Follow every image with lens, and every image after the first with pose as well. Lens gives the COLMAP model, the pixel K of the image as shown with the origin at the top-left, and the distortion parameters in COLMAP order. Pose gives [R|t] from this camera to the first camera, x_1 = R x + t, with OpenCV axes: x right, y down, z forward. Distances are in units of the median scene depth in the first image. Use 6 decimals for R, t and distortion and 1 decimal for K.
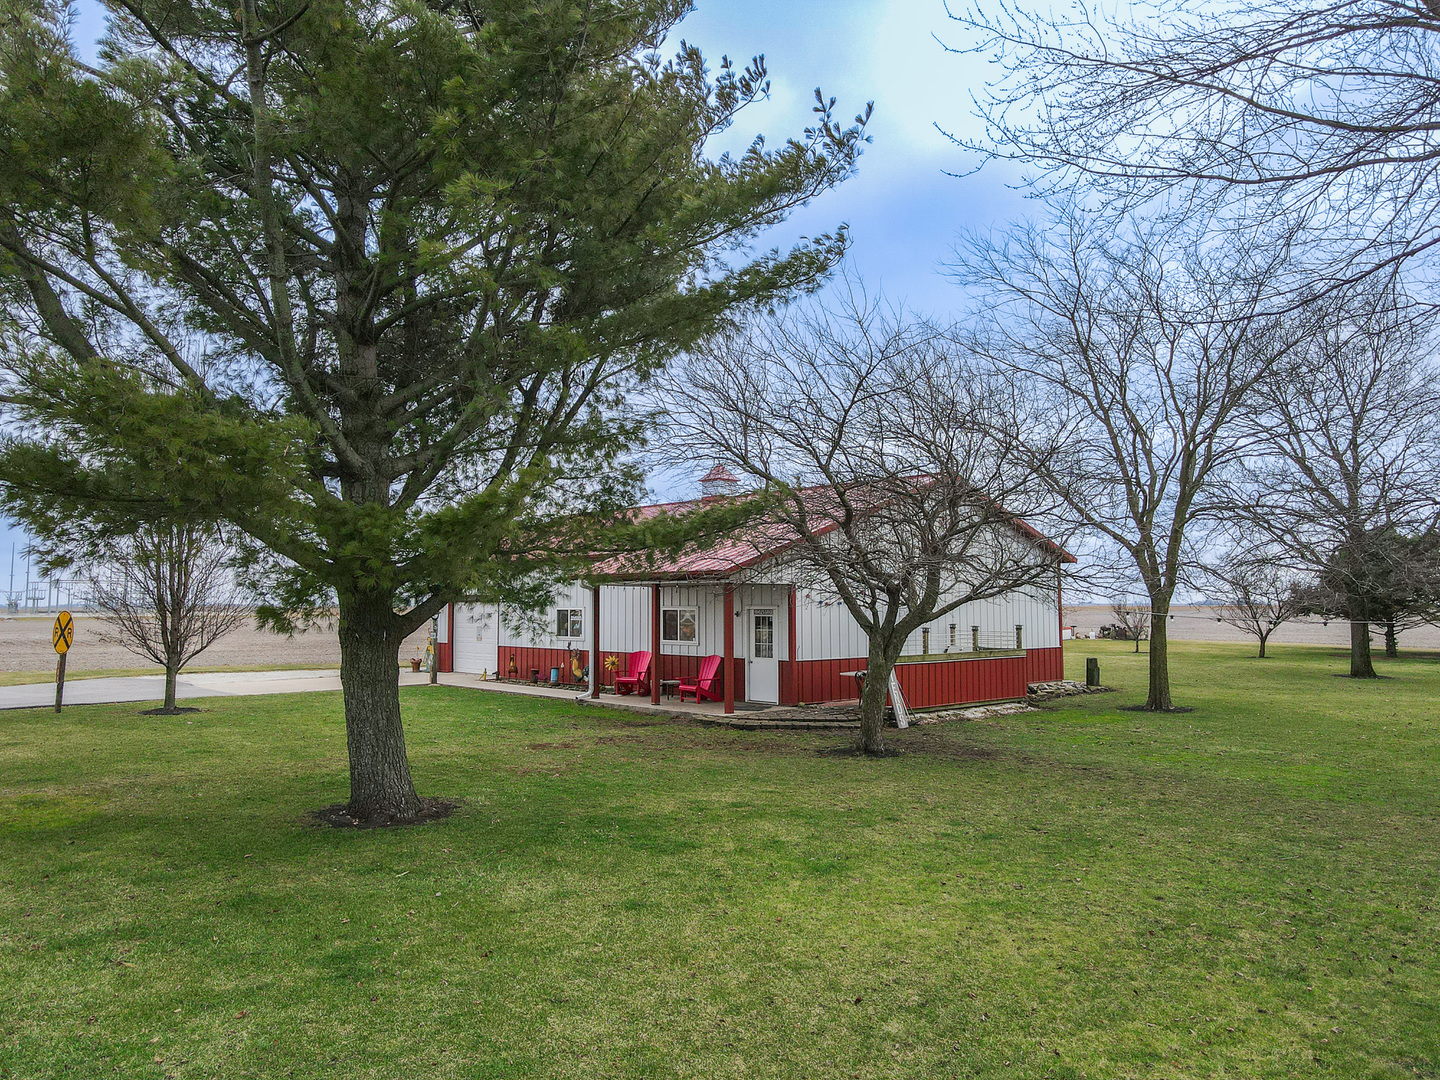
lens RADIAL K [[1052.2, 0, 720.0], [0, 1052.2, 540.0], [0, 0, 1]] dist [-0.009430, 0.046796]
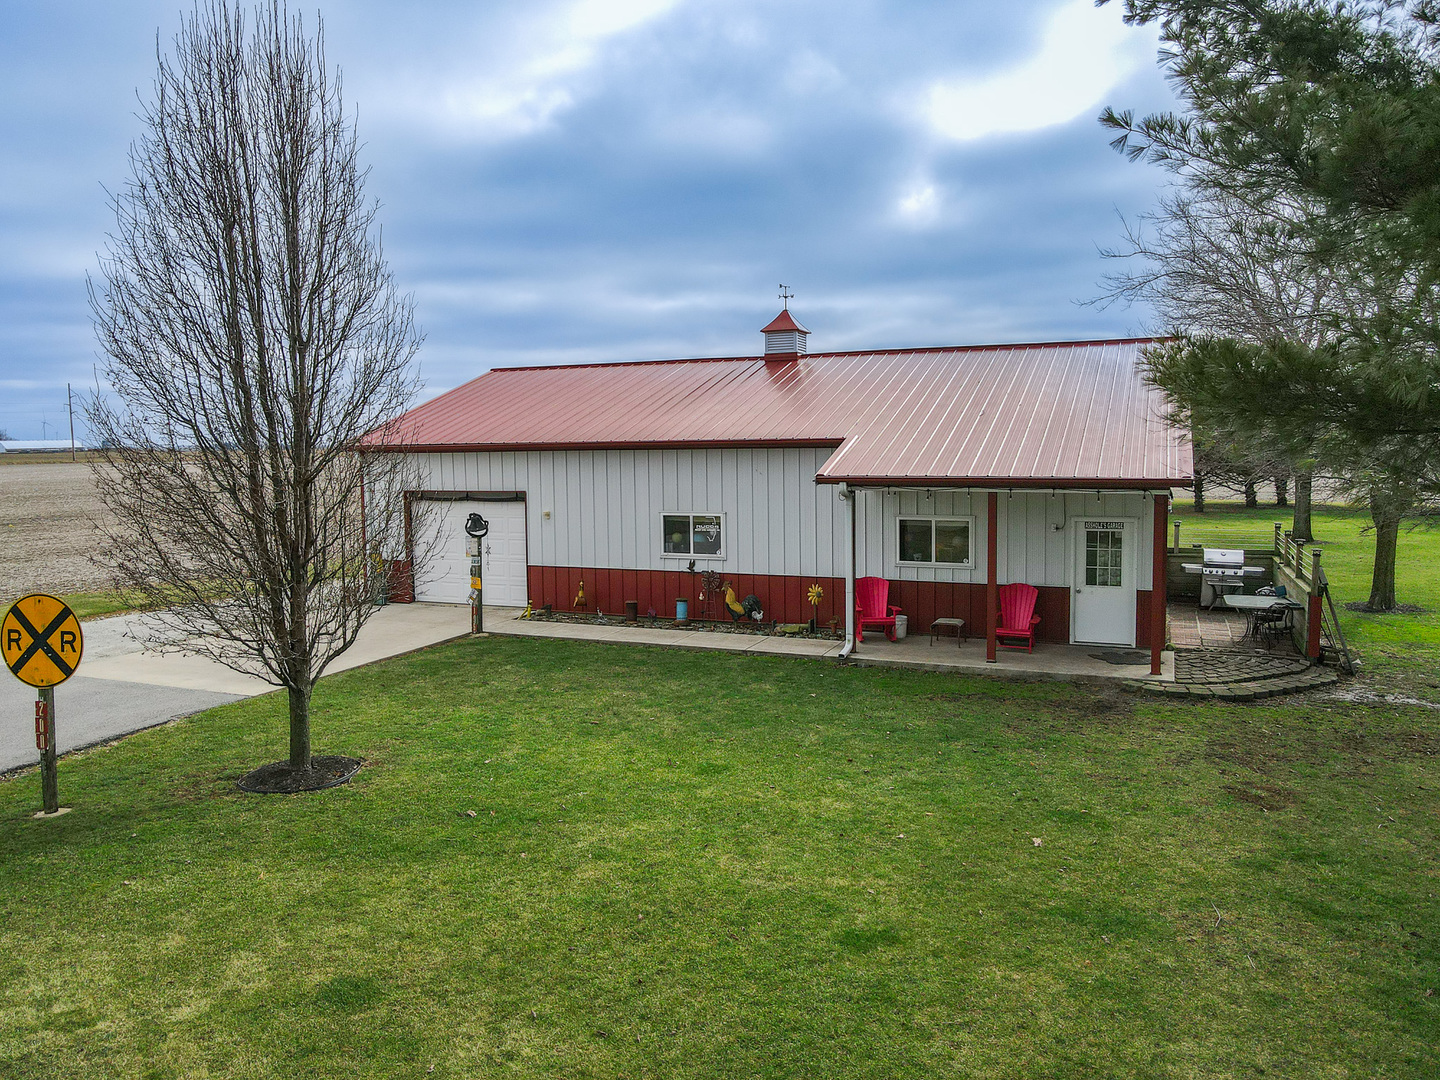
lens RADIAL K [[1052.2, 0, 720.0], [0, 1052.2, 540.0], [0, 0, 1]] dist [-0.009430, 0.046796]
pose [[0.886088, -0.048245, 0.461000, -0.510690], [-0.024229, 0.988388, 0.150009, -0.026375], [-0.462884, -0.144091, 0.874629, 0.427947]]
